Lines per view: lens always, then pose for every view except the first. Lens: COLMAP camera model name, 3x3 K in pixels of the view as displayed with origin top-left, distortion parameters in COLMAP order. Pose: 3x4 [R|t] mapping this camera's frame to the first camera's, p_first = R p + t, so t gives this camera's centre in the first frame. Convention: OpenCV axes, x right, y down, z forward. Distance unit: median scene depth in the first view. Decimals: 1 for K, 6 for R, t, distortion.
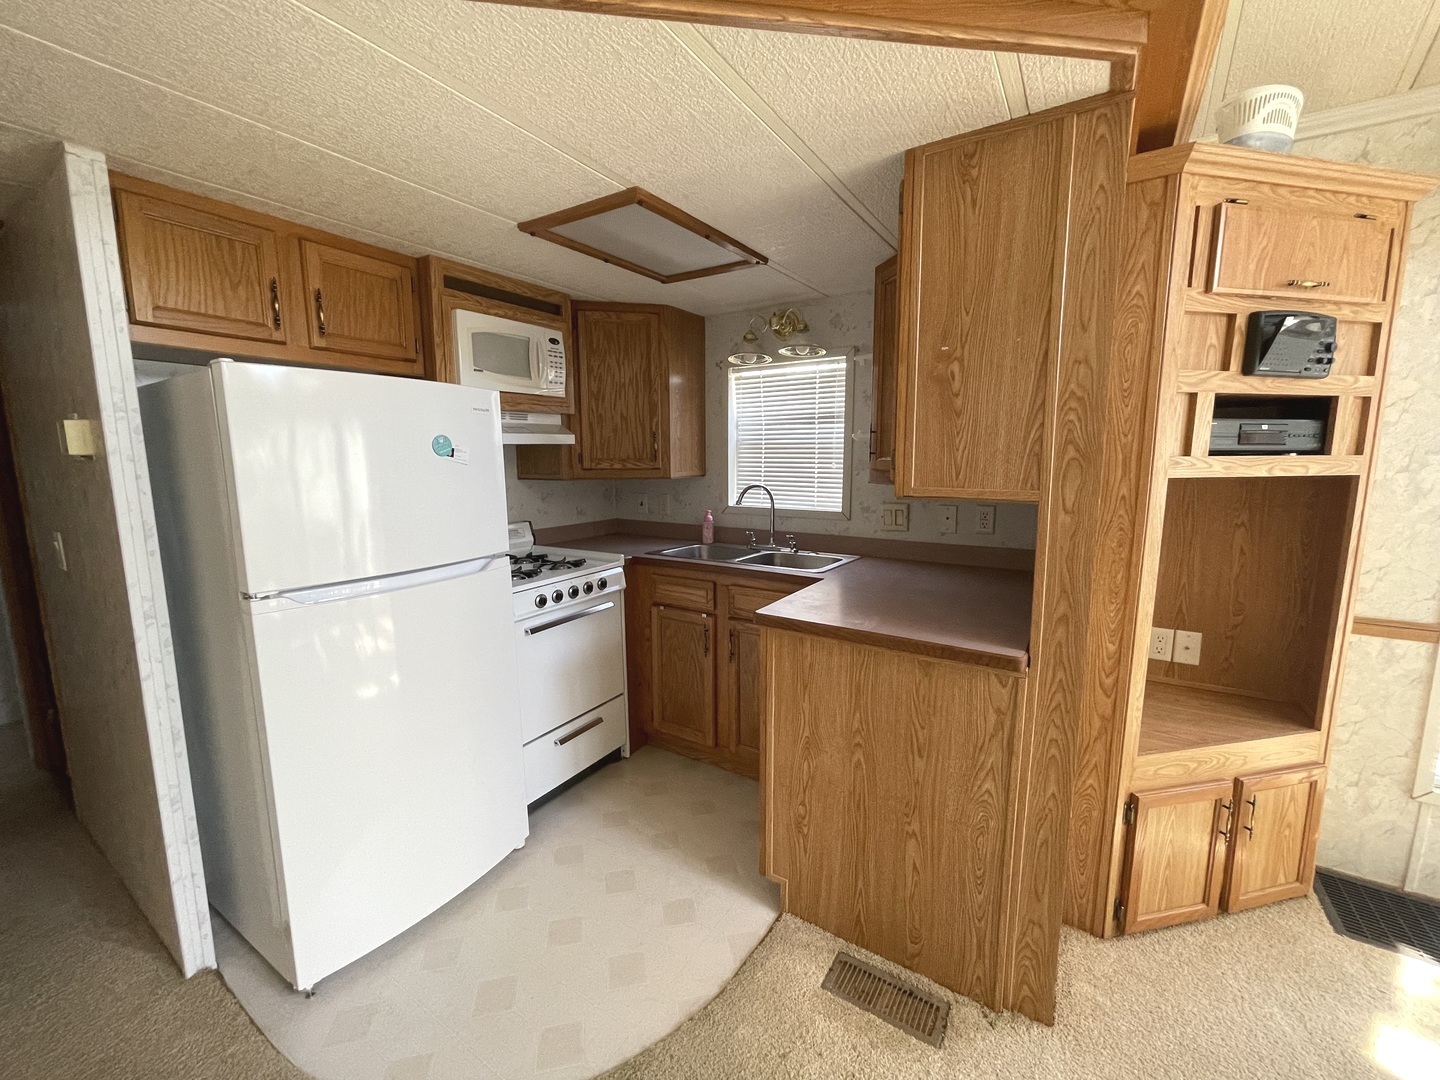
lens RADIAL K [[582.0, 0, 714.6], [0, 582.0, 536.1], [0, 0, 1]] dist [-0.002436, 0.000194]
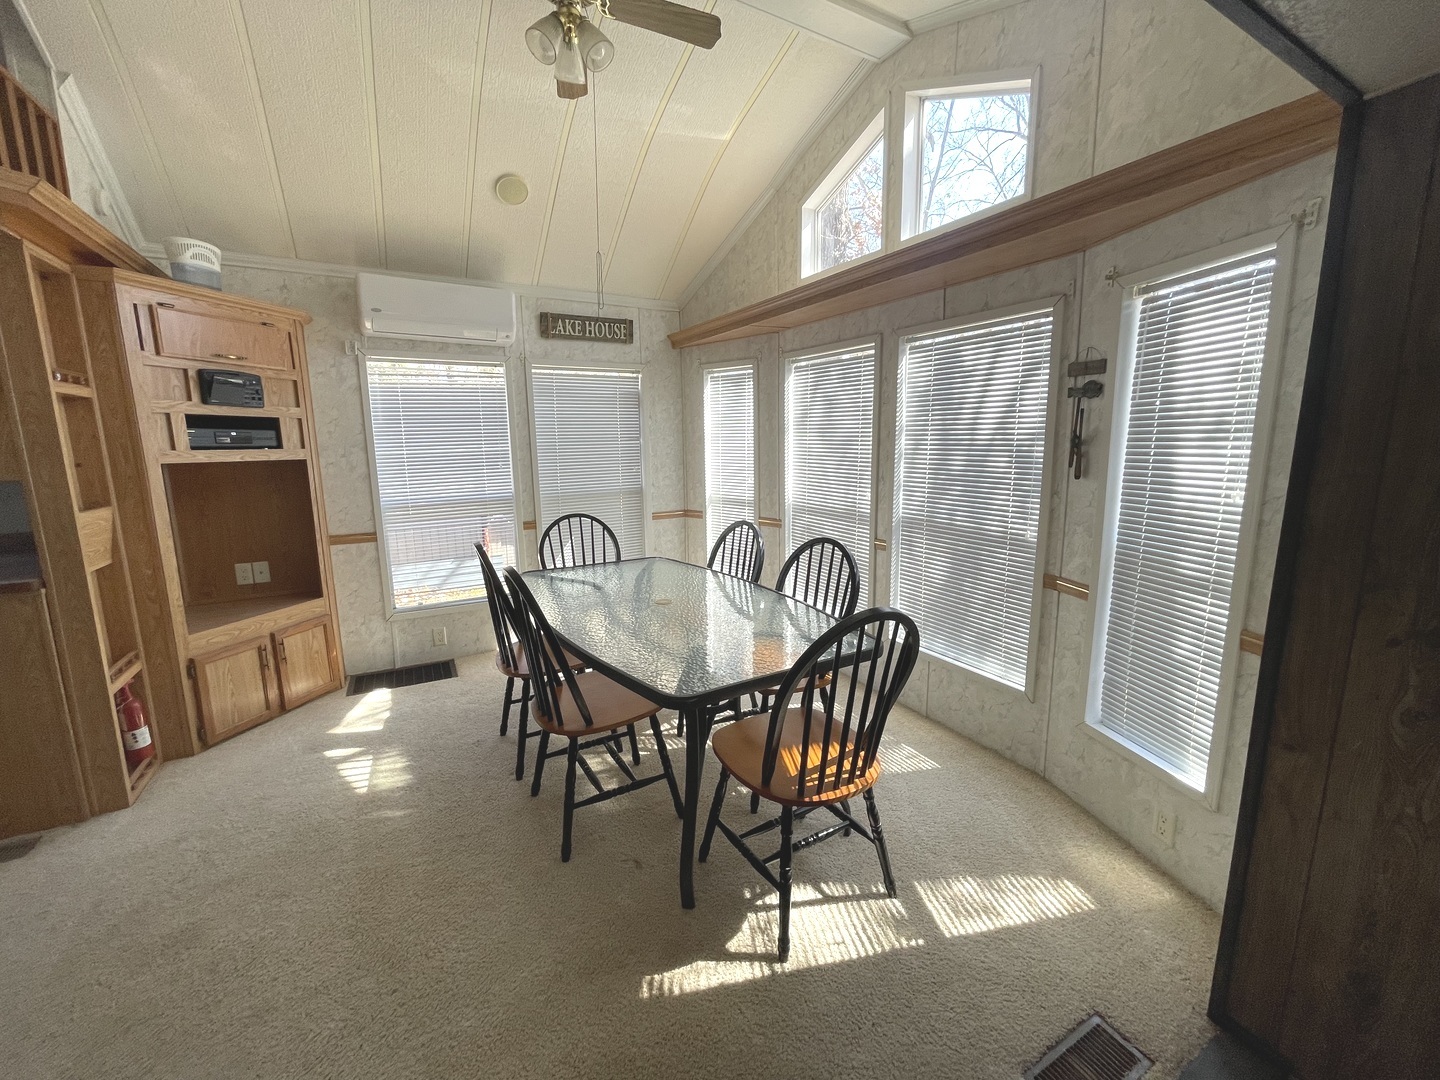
lens RADIAL K [[582.0, 0, 714.6], [0, 582.0, 536.1], [0, 0, 1]] dist [-0.002436, 0.000194]
pose [[0.473454, -0.143665, 0.869024, 0.049331], [0.140879, 0.986259, 0.086293, 0.167179], [-0.869480, 0.081571, 0.487187, -1.063854]]
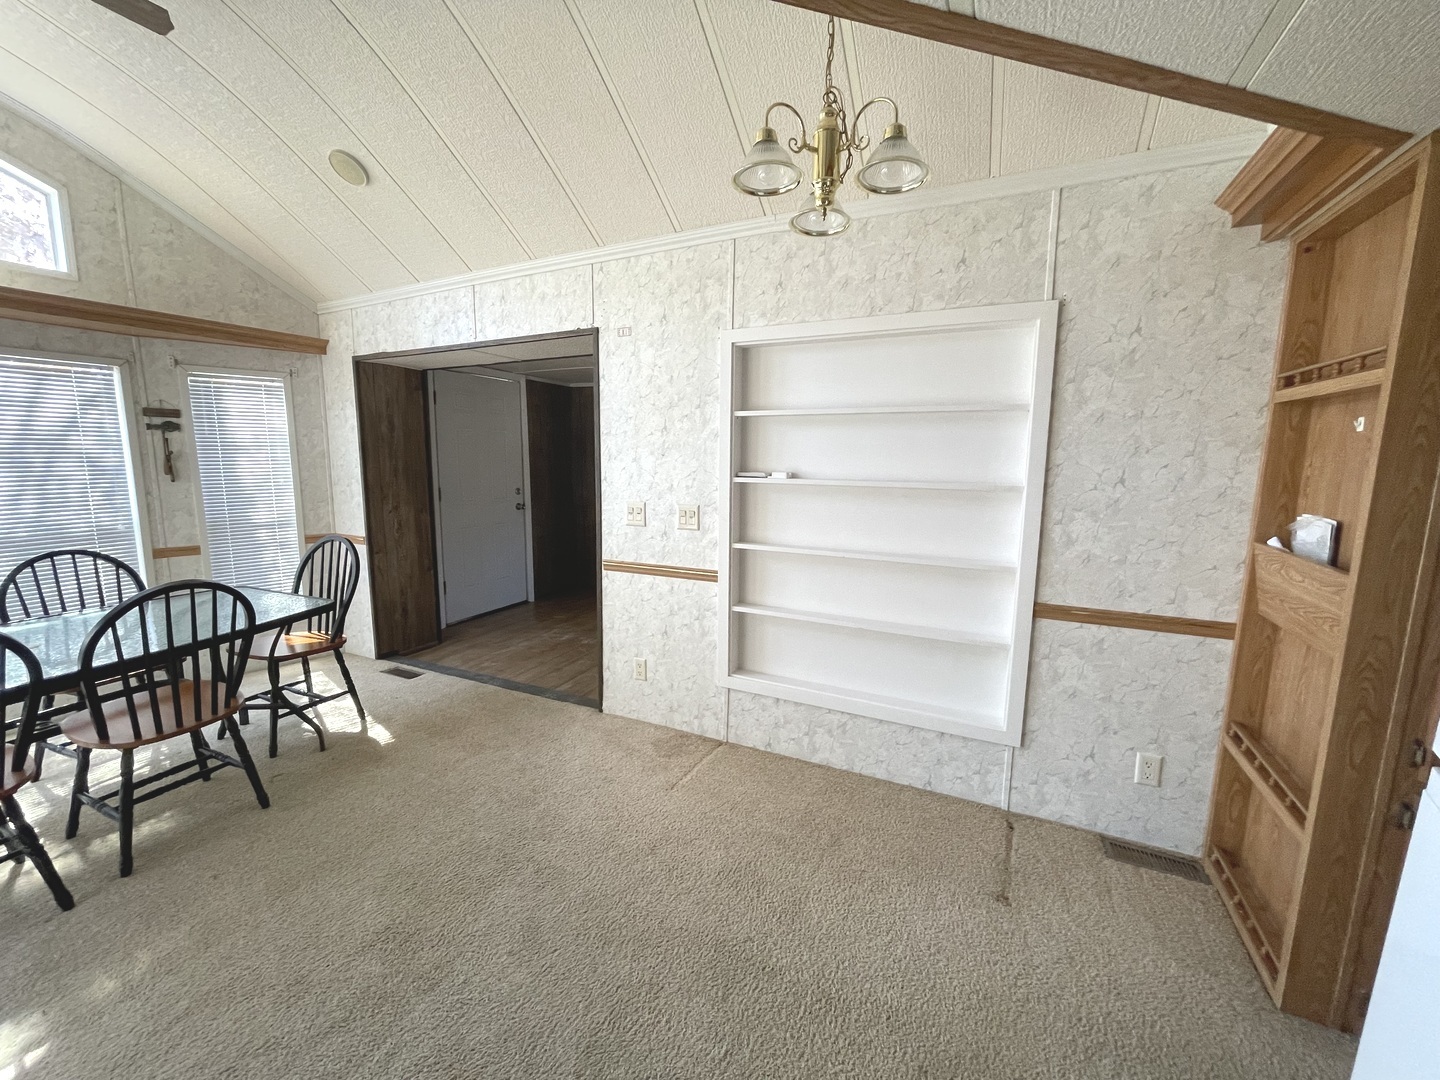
lens RADIAL K [[577.3, 0, 714.0], [0, 577.3, 536.8], [0, 0, 1]] dist [-0.000497, -0.000204]
pose [[-0.994790, 0.014495, -0.100910, -0.123388], [-0.015683, 0.956299, 0.291970, -0.177203], [0.100732, 0.292031, -0.951089, 1.069659]]
